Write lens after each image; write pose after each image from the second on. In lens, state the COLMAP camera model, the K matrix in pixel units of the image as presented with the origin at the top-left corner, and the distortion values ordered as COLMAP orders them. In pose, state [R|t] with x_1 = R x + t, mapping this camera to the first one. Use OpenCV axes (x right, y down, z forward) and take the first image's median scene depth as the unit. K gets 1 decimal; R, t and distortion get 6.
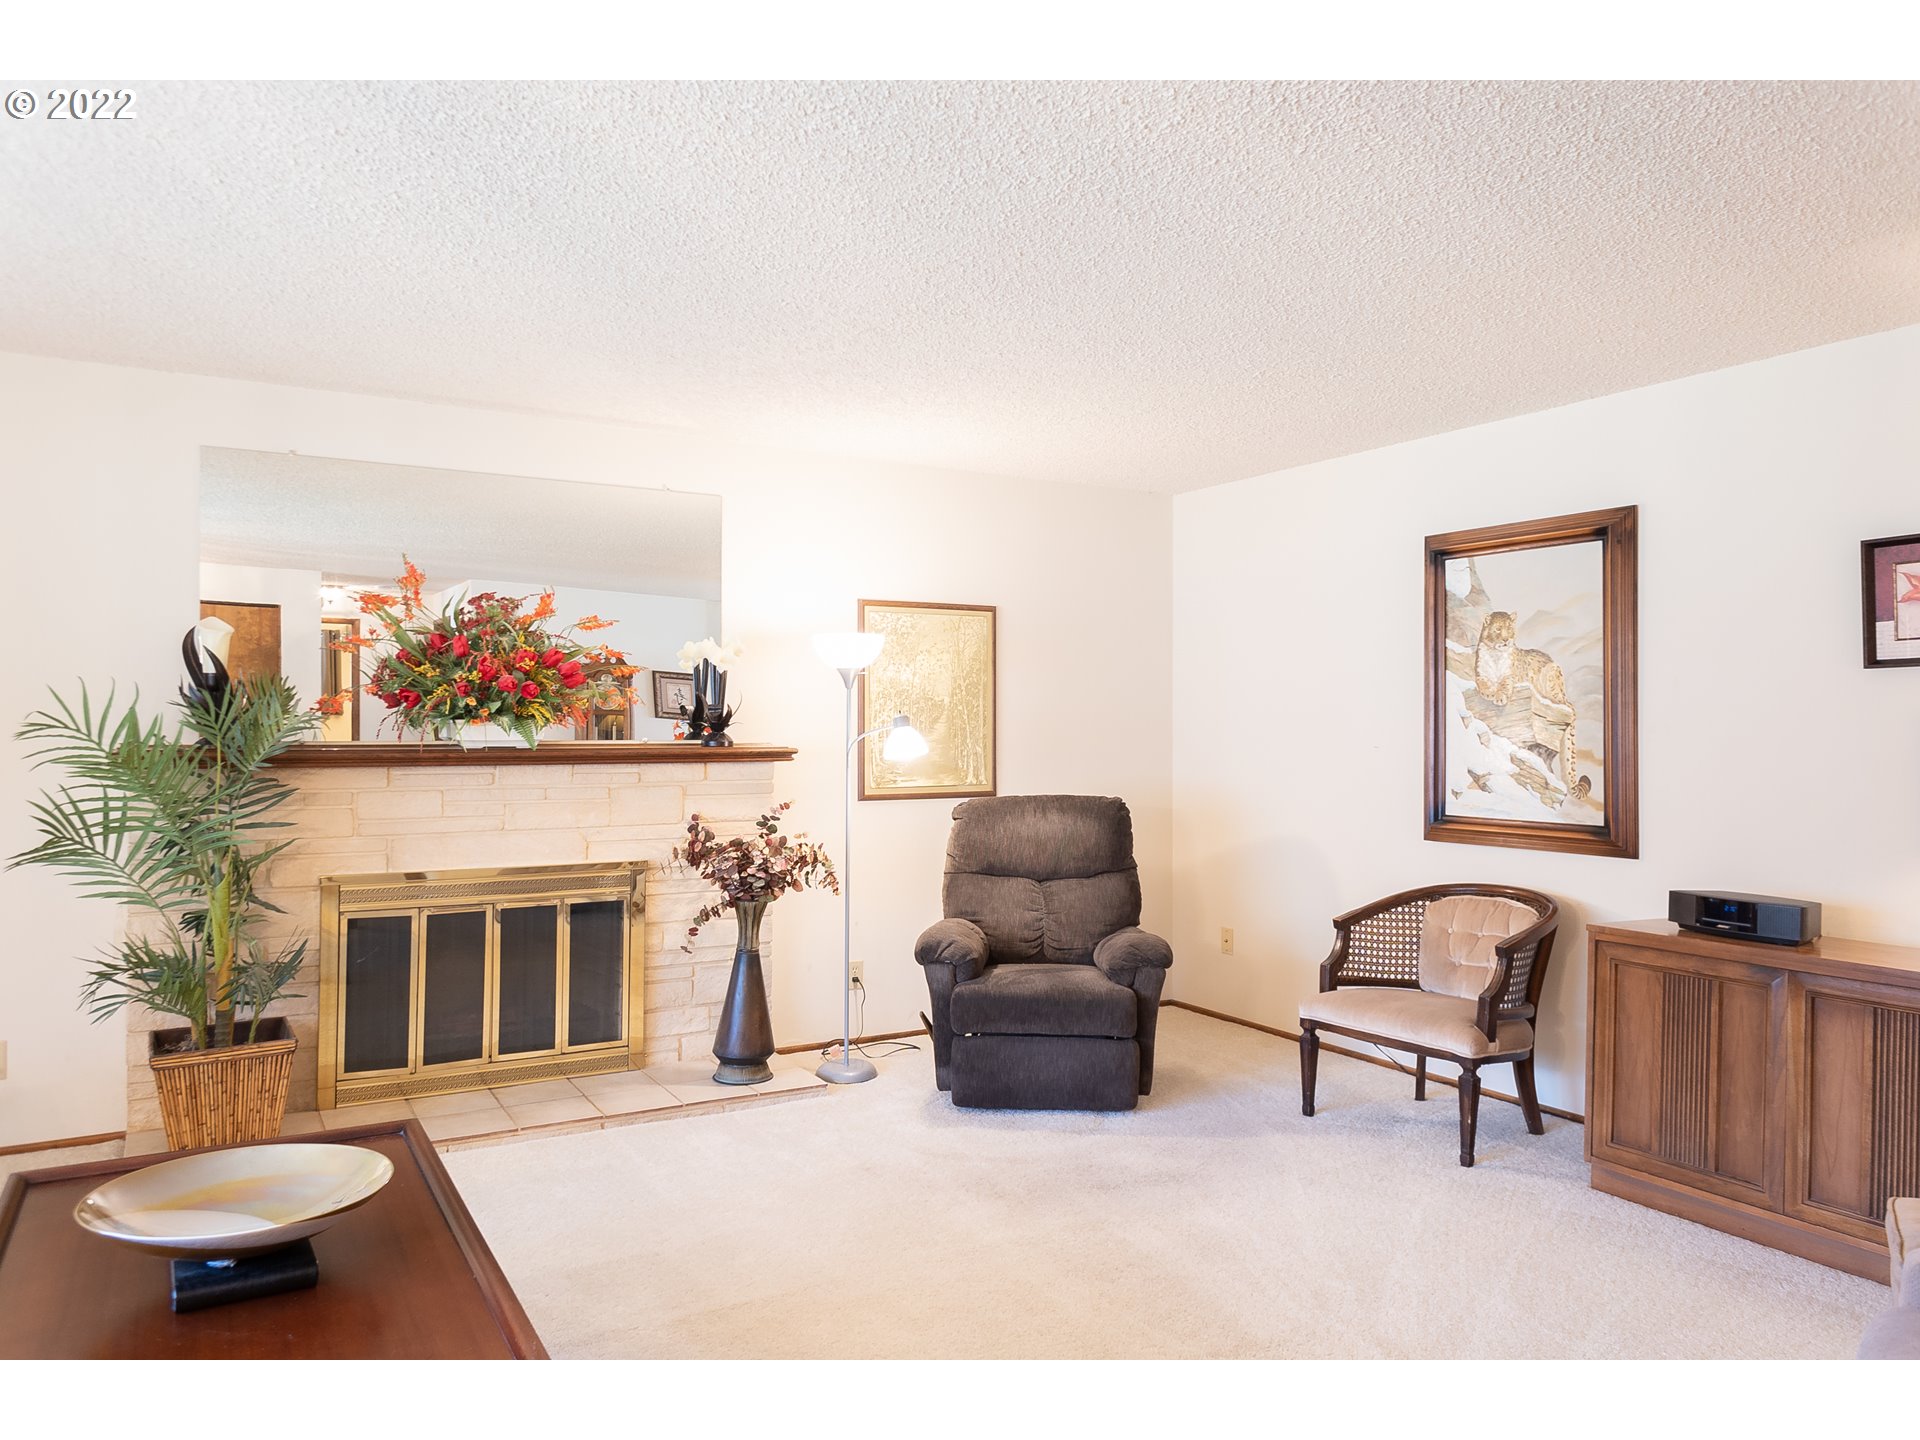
lens RADIAL K [[1322.3, 0, 971.1], [0, 1322.3, 707.0], [0, 0, 1]] dist [0.040053, -0.040601]
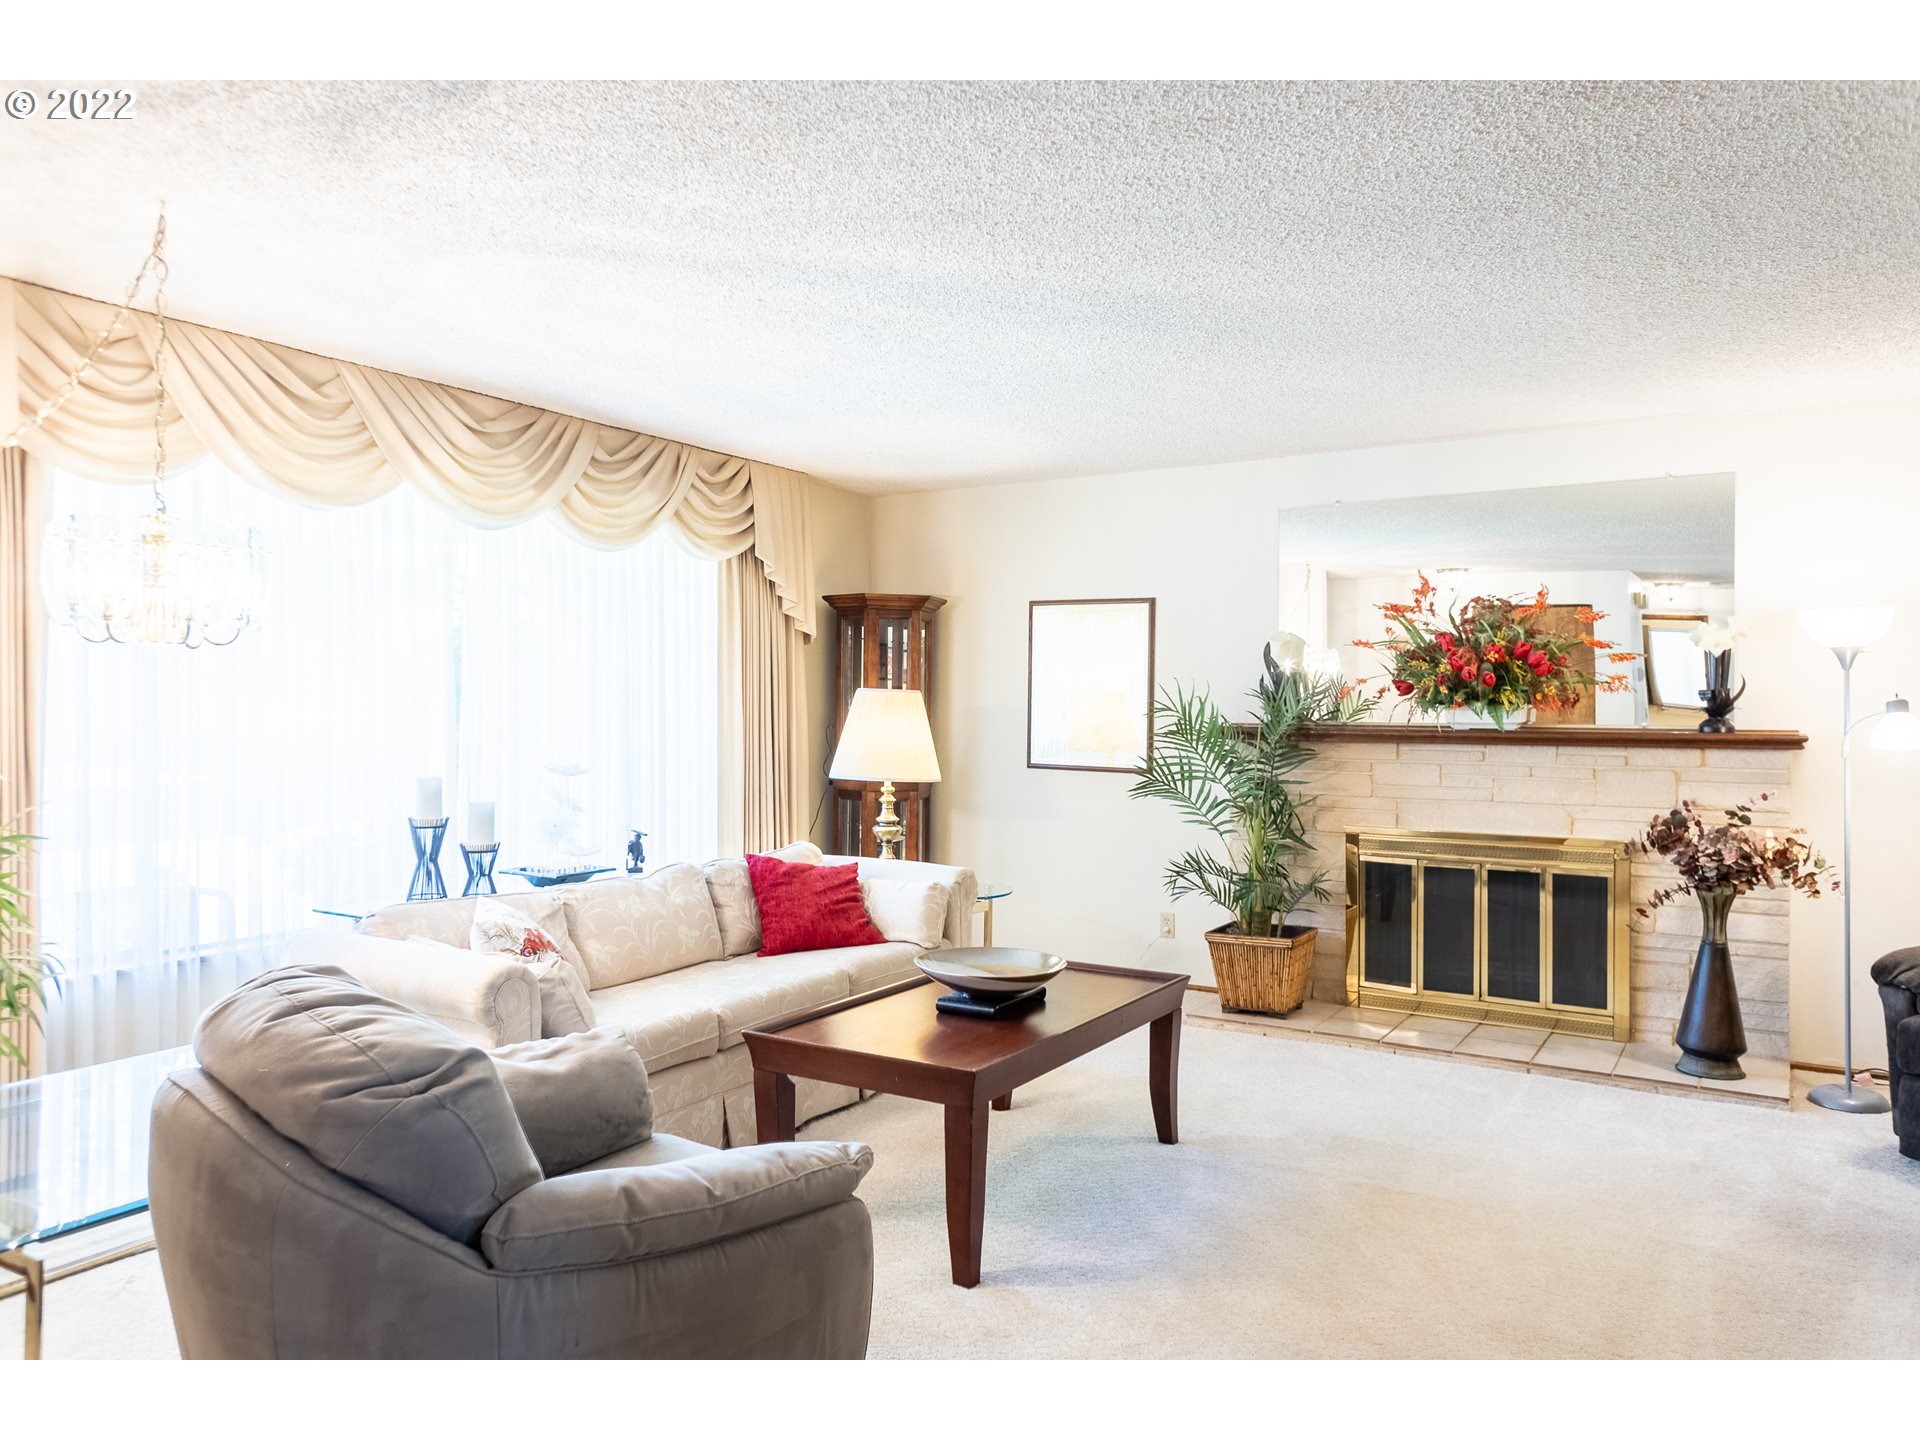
lens RADIAL K [[1322.3, 0, 971.1], [0, 1322.3, 707.0], [0, 0, 1]] dist [0.040053, -0.040601]
pose [[0.472783, -0.001028, -0.881178, 0.457137], [0.006895, 0.999973, 0.002533, 0.005308], [0.881152, -0.007274, 0.472777, 0.063409]]
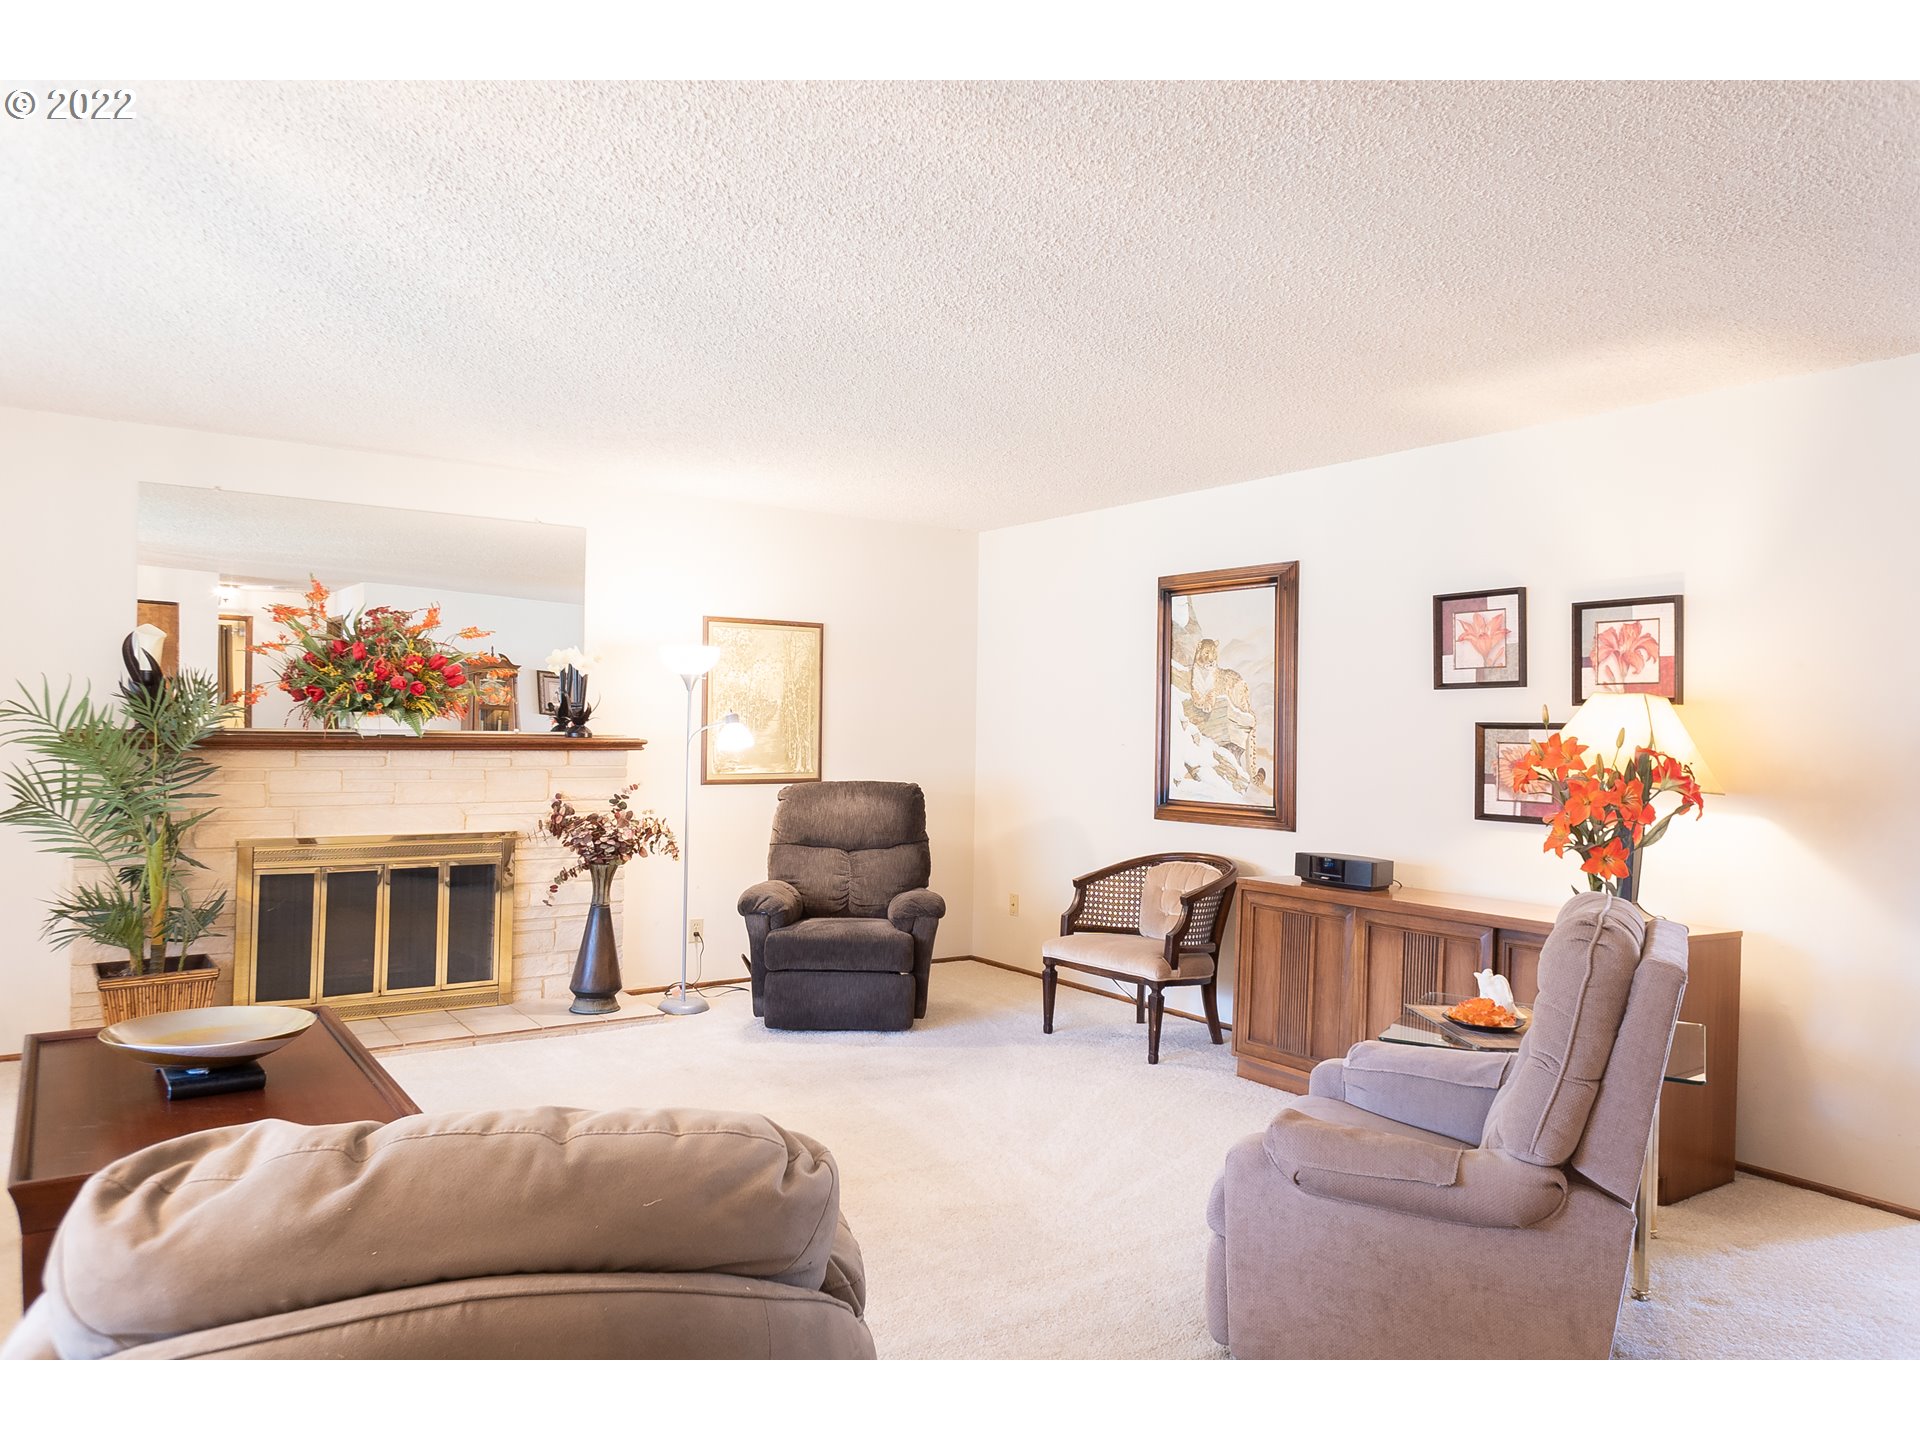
lens RADIAL K [[1294.0, 0, 974.4], [0, 1294.0, 712.0], [0, 0, 1]] dist [0.038705, -0.042782]
pose [[0.996461, 0.014795, 0.082741, 0.075943], [-0.015078, 0.999882, 0.002792, -0.002066], [-0.082690, -0.004029, 0.996567, -0.225513]]
